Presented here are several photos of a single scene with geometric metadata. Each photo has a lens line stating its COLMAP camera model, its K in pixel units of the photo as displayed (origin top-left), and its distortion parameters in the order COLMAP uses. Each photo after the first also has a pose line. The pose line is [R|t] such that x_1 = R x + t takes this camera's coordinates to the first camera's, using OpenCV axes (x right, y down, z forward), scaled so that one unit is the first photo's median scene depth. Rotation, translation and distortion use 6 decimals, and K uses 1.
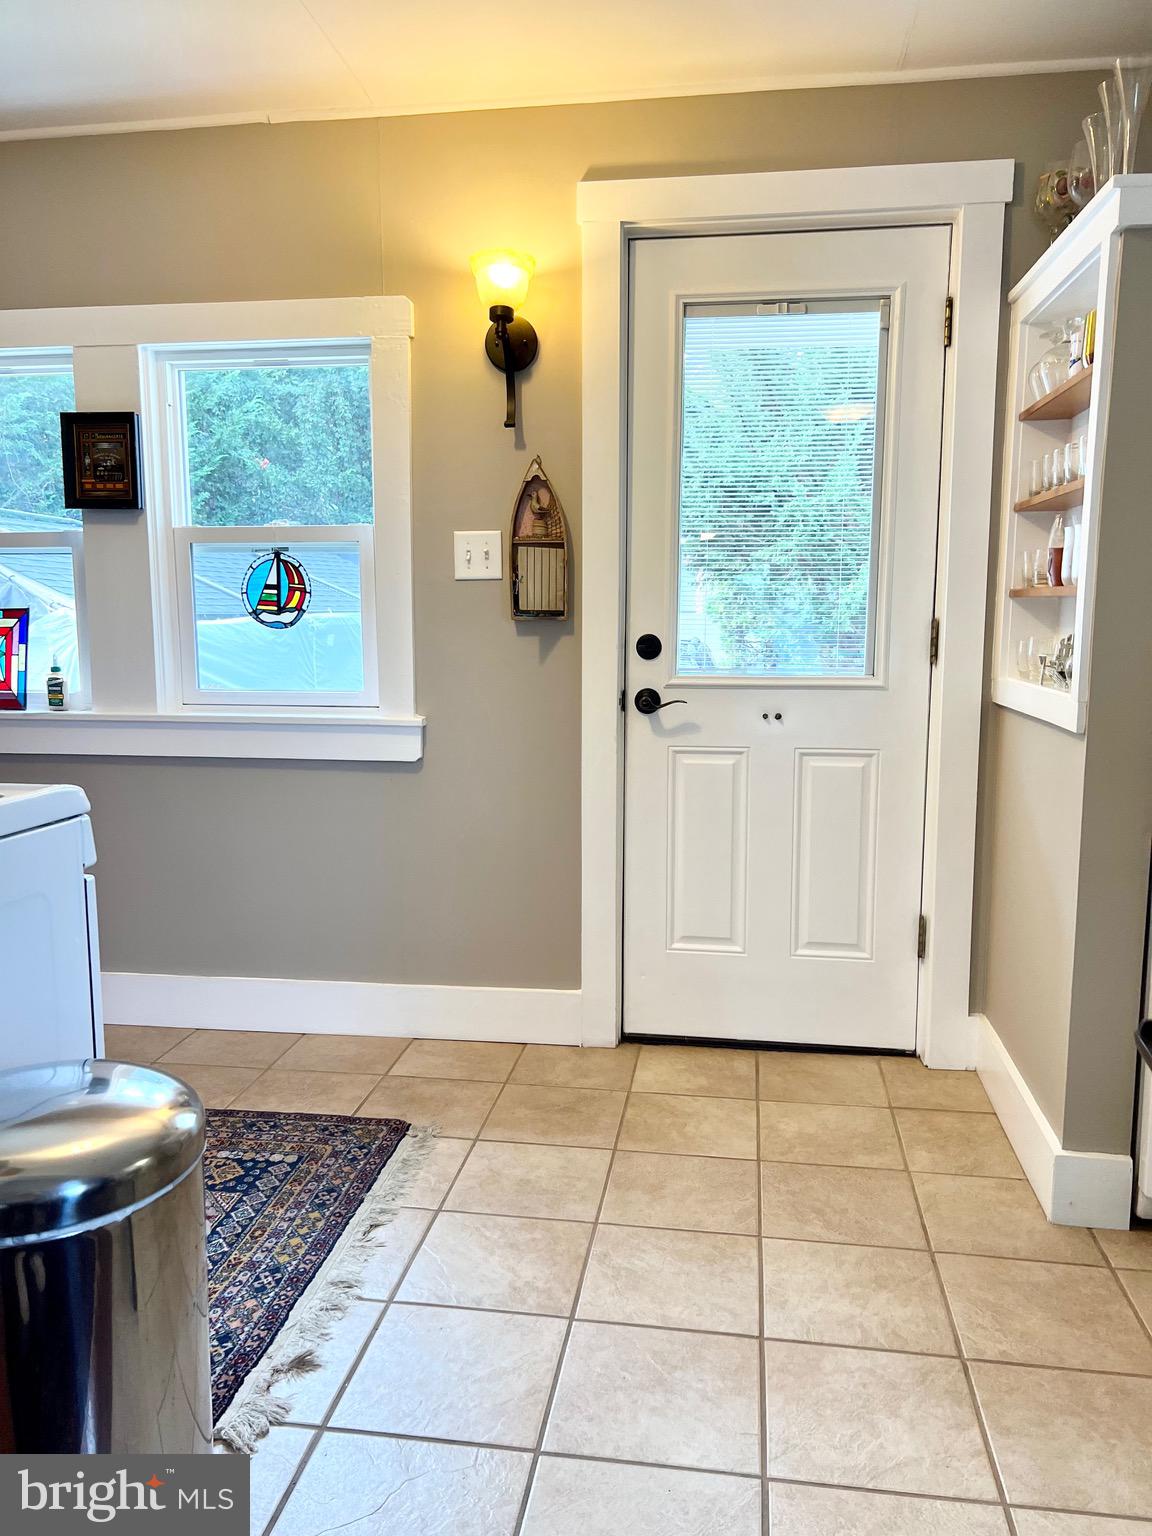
lens RADIAL K [[1150.1, 0, 580.2], [0, 1150.1, 772.8], [0, 0, 1]] dist [0.060331, -0.065503]
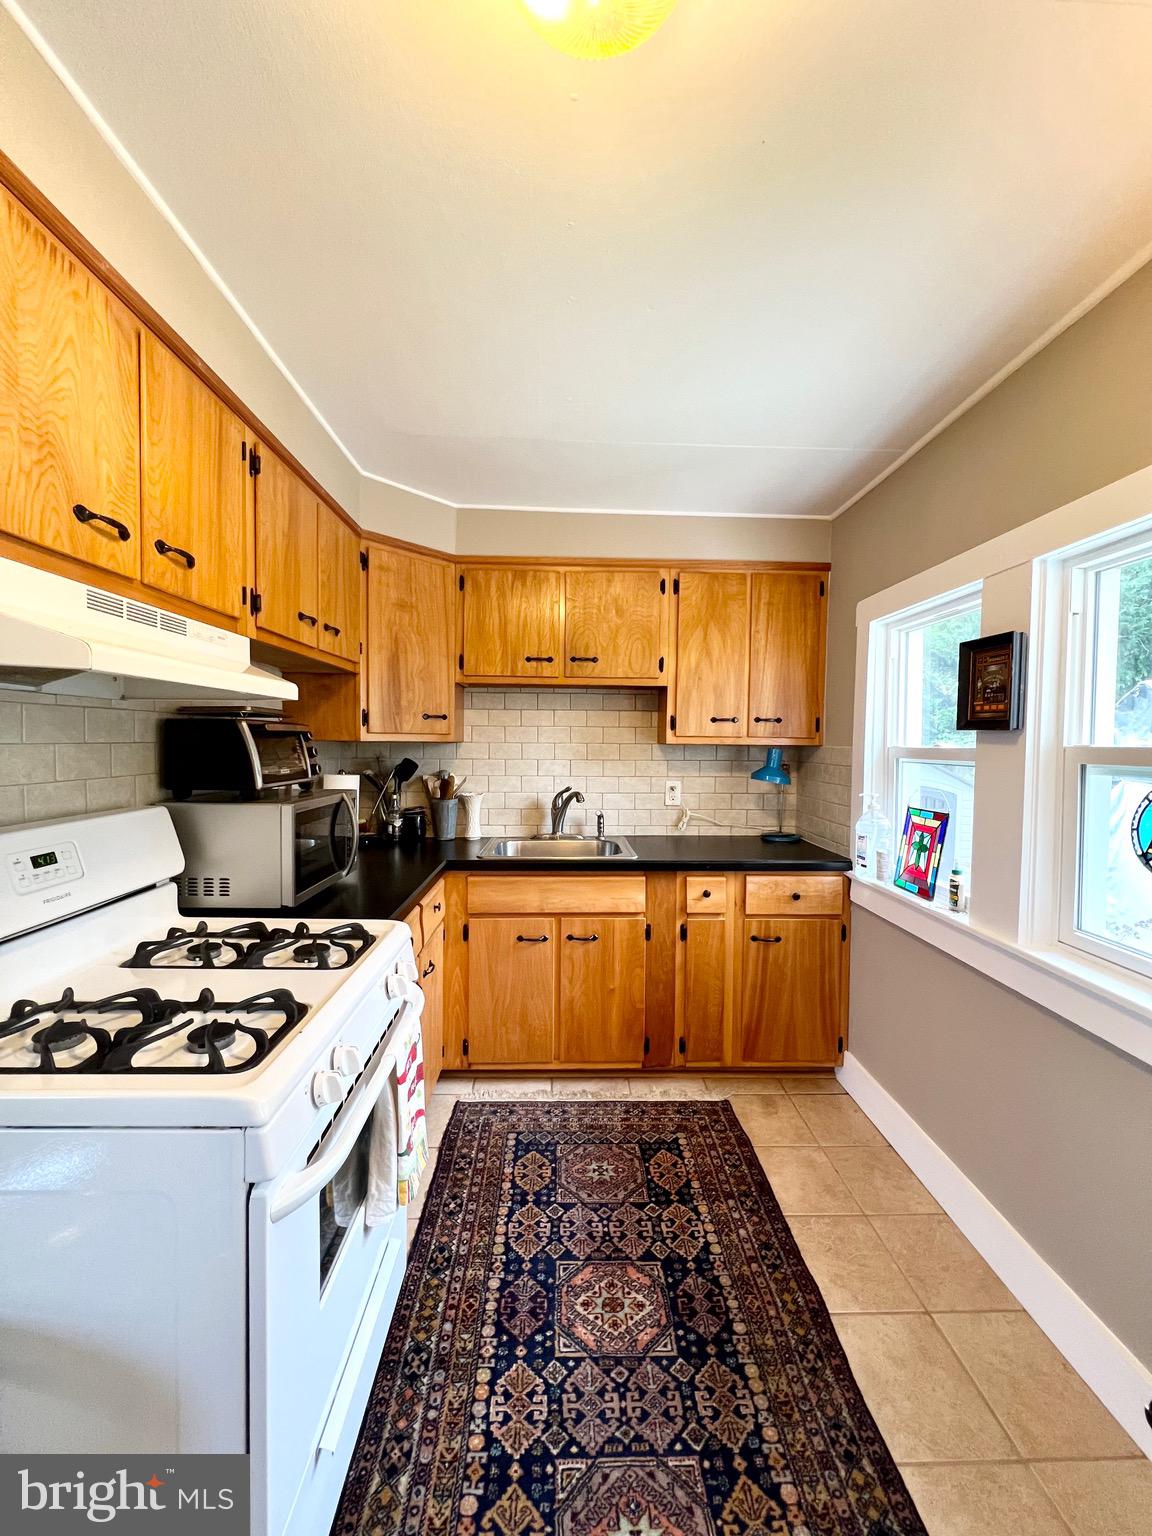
lens RADIAL K [[615.0, 0, 578.7], [0, 615.0, 764.0], [0, 0, 1]] dist [-0.003015, 0.000319]
pose [[0.174498, 0.038749, -0.983895, 0.054723], [-0.144689, 0.989388, 0.013304, -0.156899], [0.973969, 0.140037, 0.178252, 0.576915]]
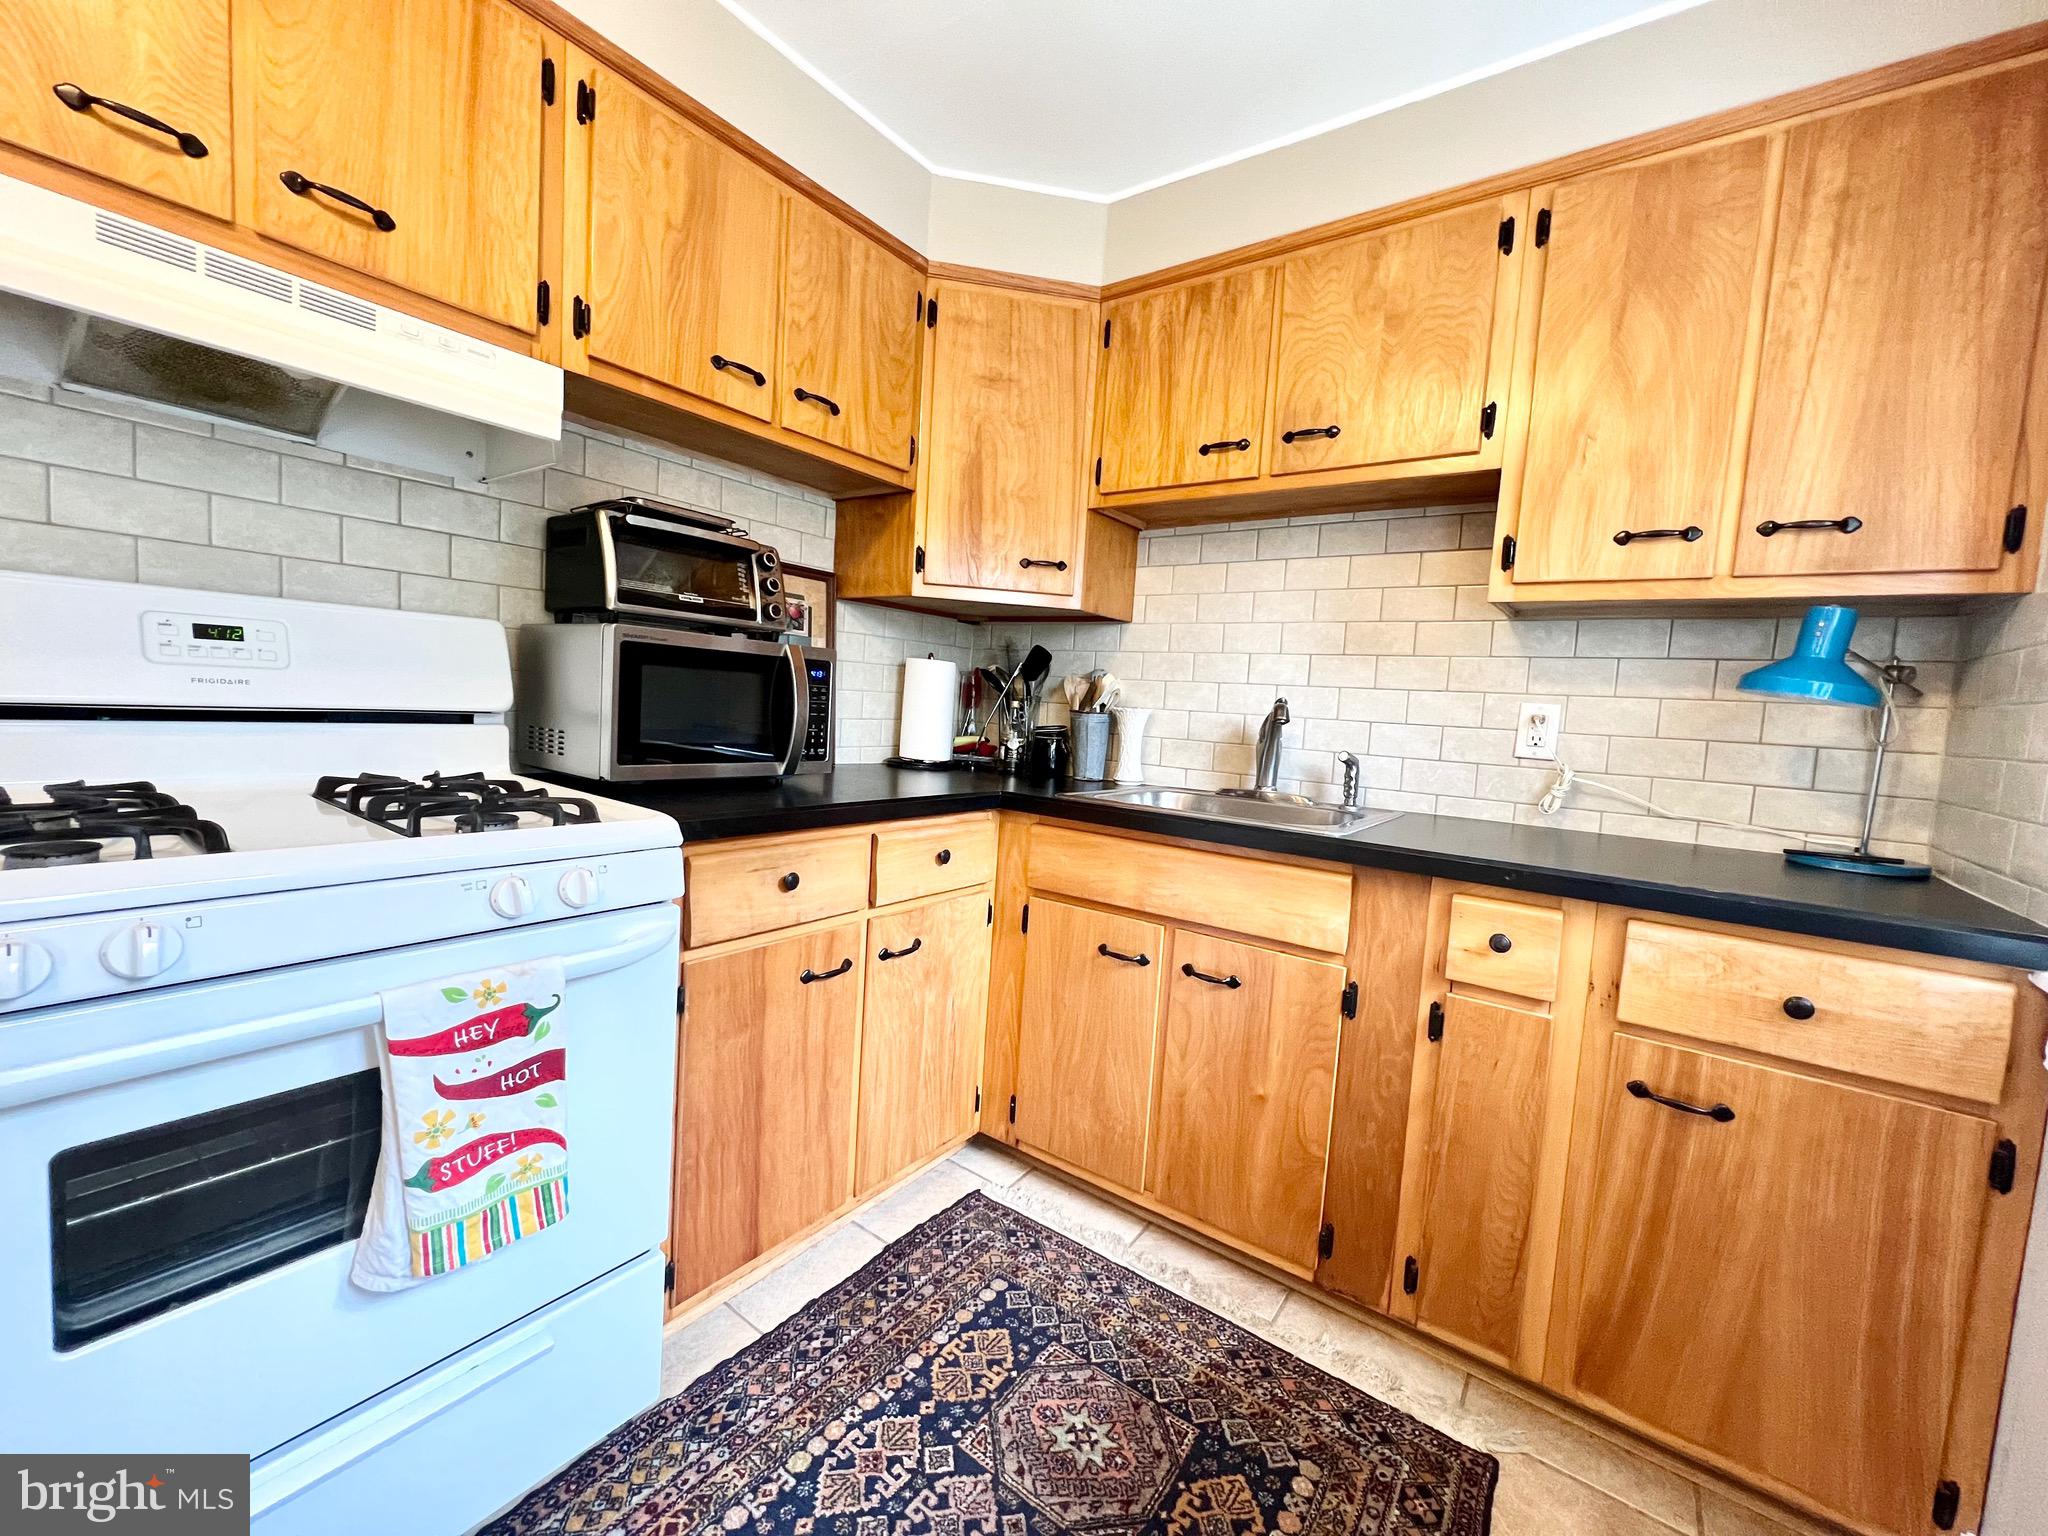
lens RADIAL K [[820.0, 0, 1019.8], [0, 820.0, 764.9], [0, 0, 1]] dist [-0.003015, 0.000319]
pose [[-0.465999, 0.040891, -0.883840, -0.199318], [-0.181696, 0.973219, 0.140824, -0.109914], [0.865928, 0.226214, -0.446089, 0.859352]]
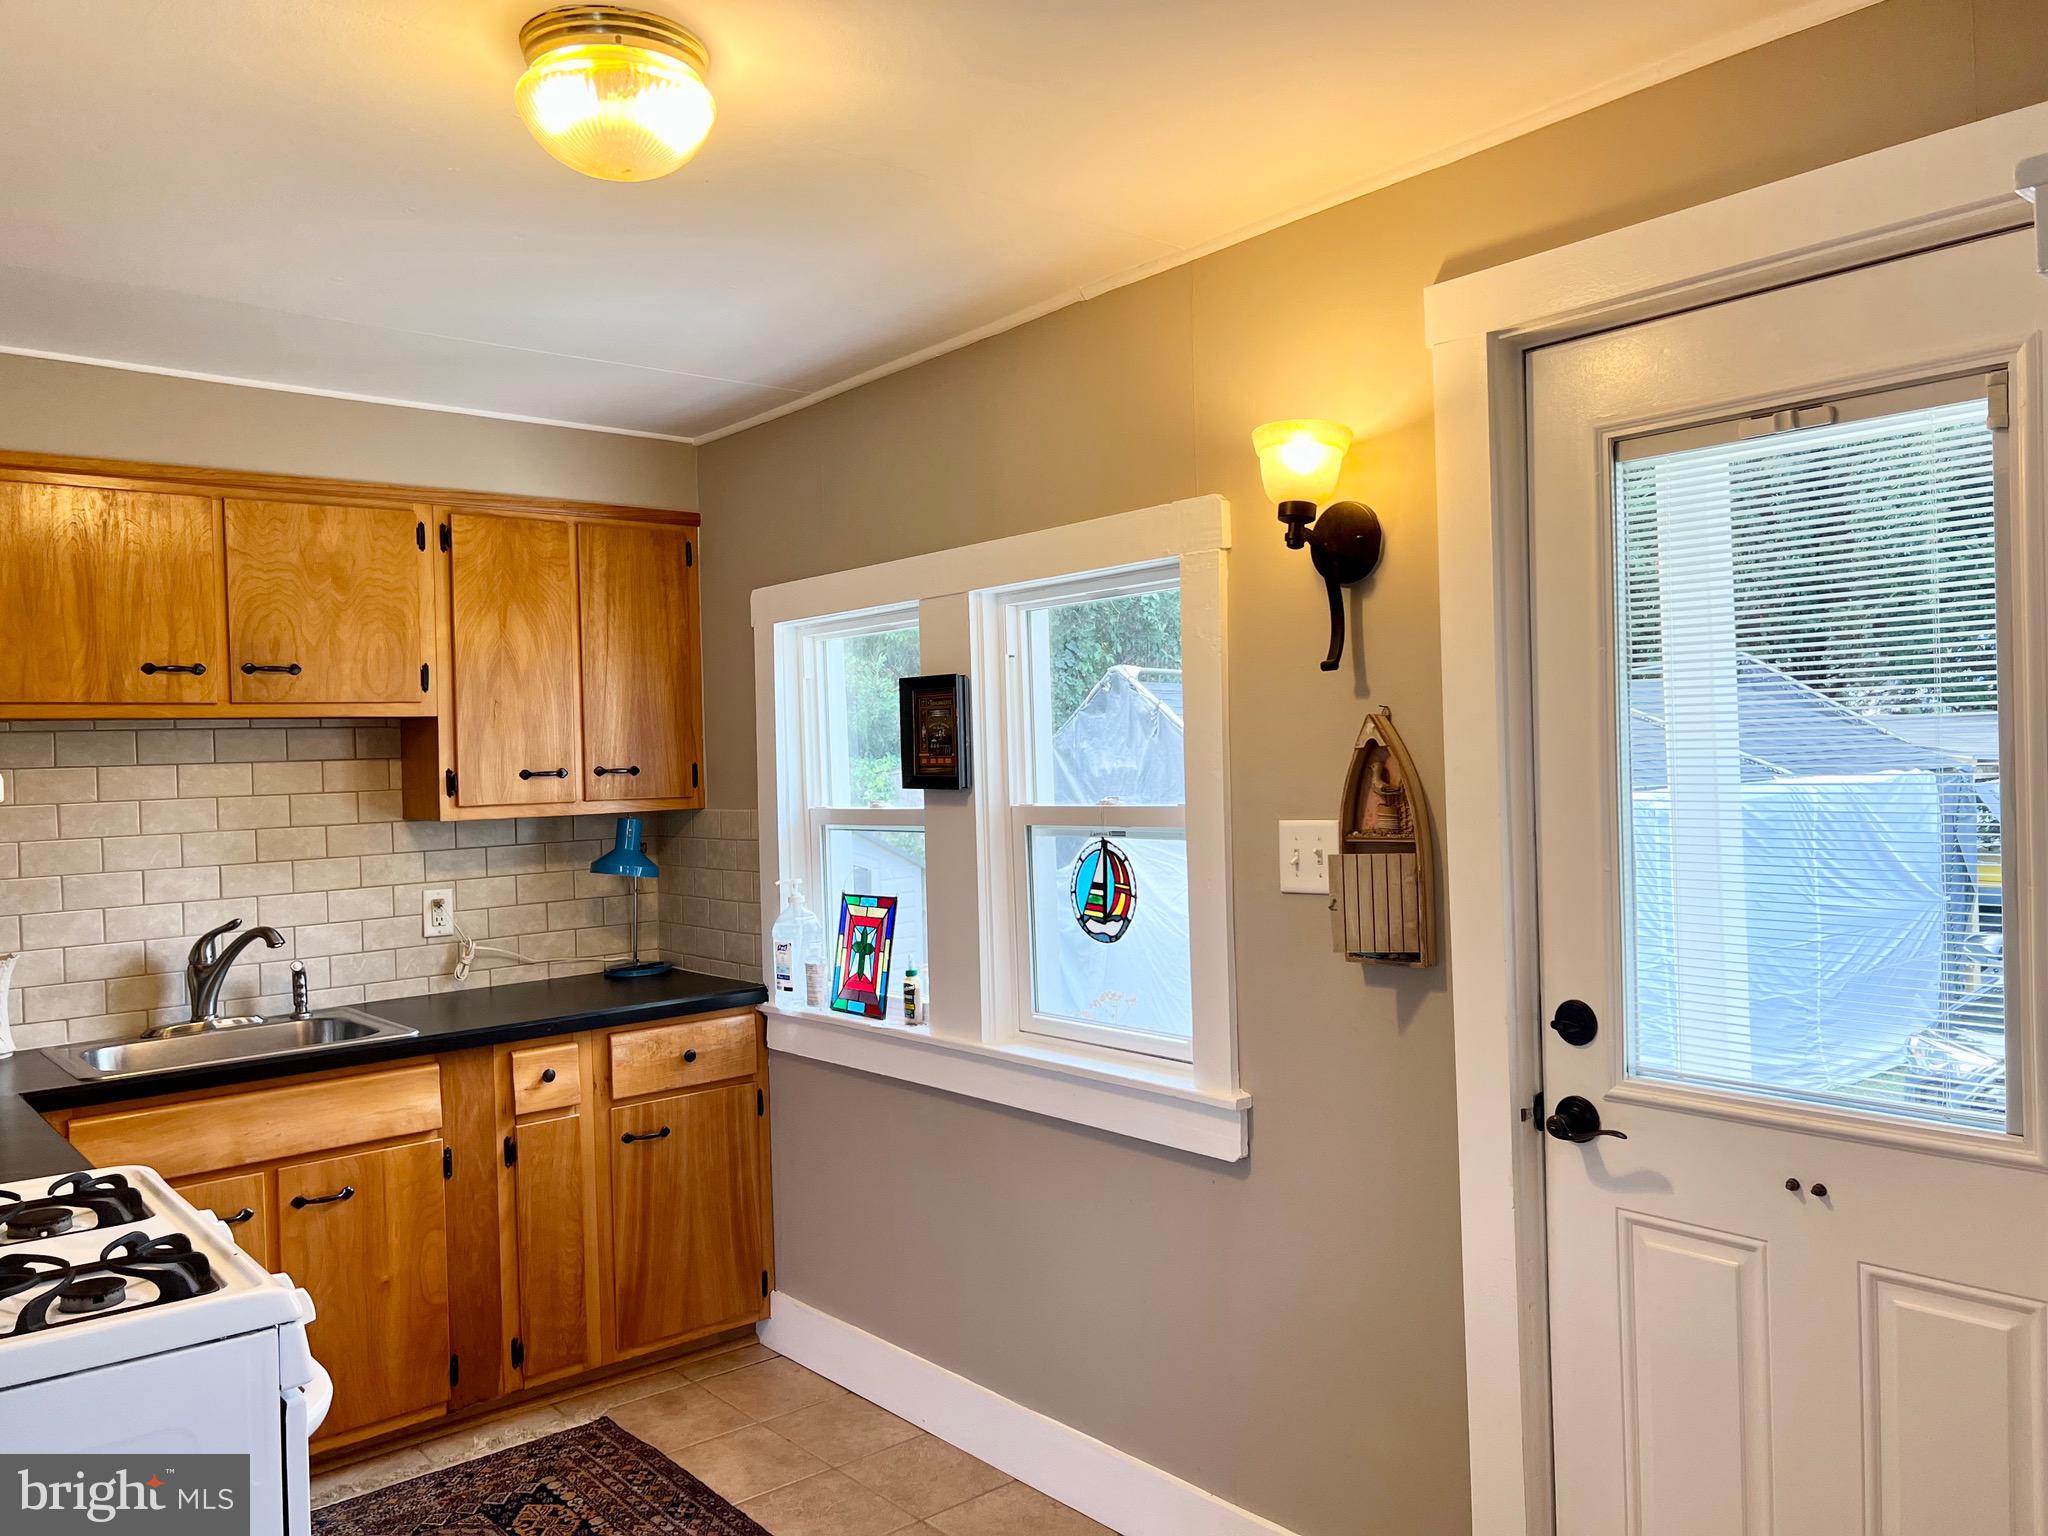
lens RADIAL K [[1533.5, 0, 1024.7], [0, 1533.5, 765.4], [0, 0, 1]] dist [0.060331, -0.065503]
pose [[0.745908, -0.020689, -0.665728, 0.365715], [-0.059423, 0.993464, -0.097455, -0.144861], [0.663393, 0.112252, 0.739803, 0.245298]]
